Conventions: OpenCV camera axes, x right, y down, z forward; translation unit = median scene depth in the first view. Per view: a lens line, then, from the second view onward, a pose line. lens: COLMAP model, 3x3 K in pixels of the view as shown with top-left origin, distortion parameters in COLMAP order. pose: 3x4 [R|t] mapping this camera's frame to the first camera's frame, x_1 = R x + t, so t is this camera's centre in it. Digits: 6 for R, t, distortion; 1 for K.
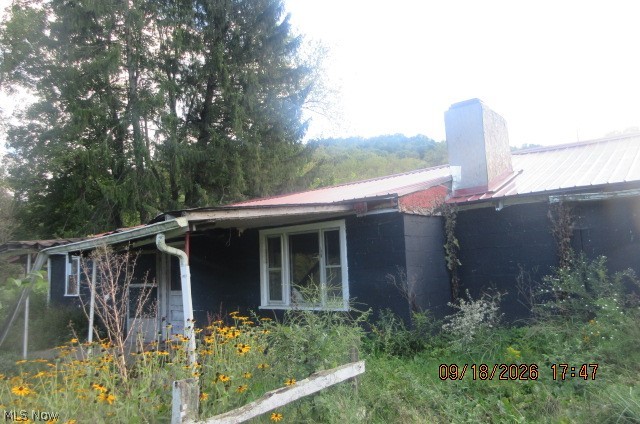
lens RADIAL K [[474.9, 0, 320.0], [0, 474.9, 212.0], [0, 0, 1]] dist [0.004787, 0.002405]
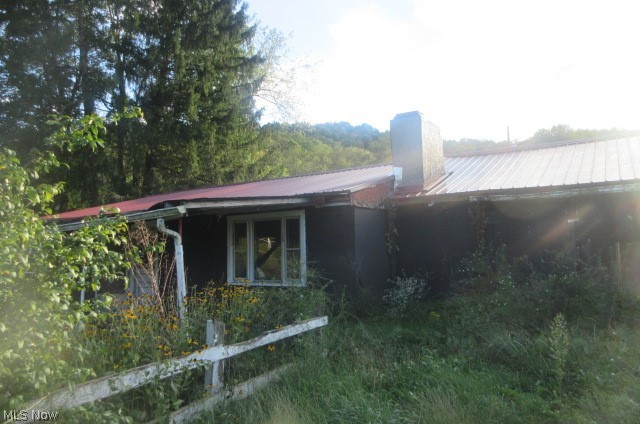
lens RADIAL K [[474.9, 0, 320.0], [0, 474.9, 212.0], [0, 0, 1]] dist [0.004787, 0.002405]
pose [[0.992366, 0.030607, 0.119472, -0.049908], [-0.034158, 0.999030, 0.027794, -0.012038], [-0.118506, -0.031663, 0.992448, -0.172461]]
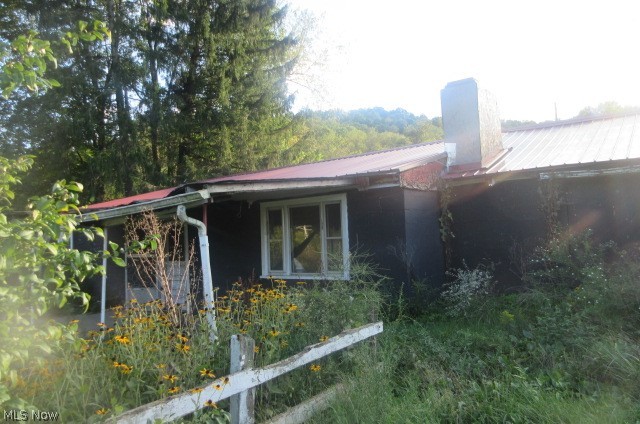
lens RADIAL K [[474.9, 0, 320.0], [0, 474.9, 212.0], [0, 0, 1]] dist [0.004787, 0.002405]
pose [[0.998894, 0.007893, 0.046341, -0.052040], [-0.010479, 0.998385, 0.055833, -0.000623], [-0.045826, -0.056257, 0.997364, -0.040210]]
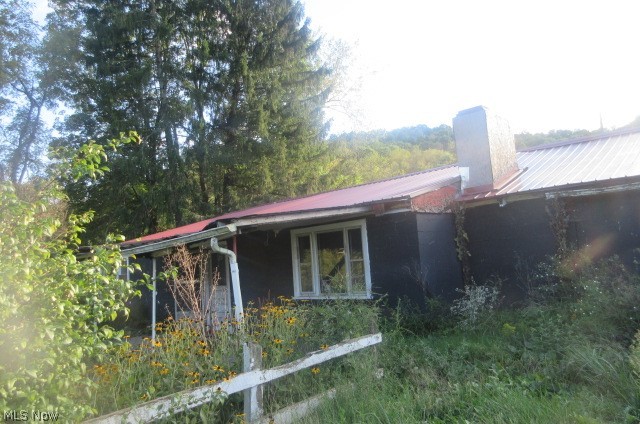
lens RADIAL K [[474.9, 0, 320.0], [0, 474.9, 212.0], [0, 0, 1]] dist [0.004787, 0.002405]
pose [[0.998064, -0.033593, -0.052338, 0.003341], [0.034164, 0.999366, 0.010063, -0.015648], [0.051967, -0.011831, 0.998579, -0.140857]]
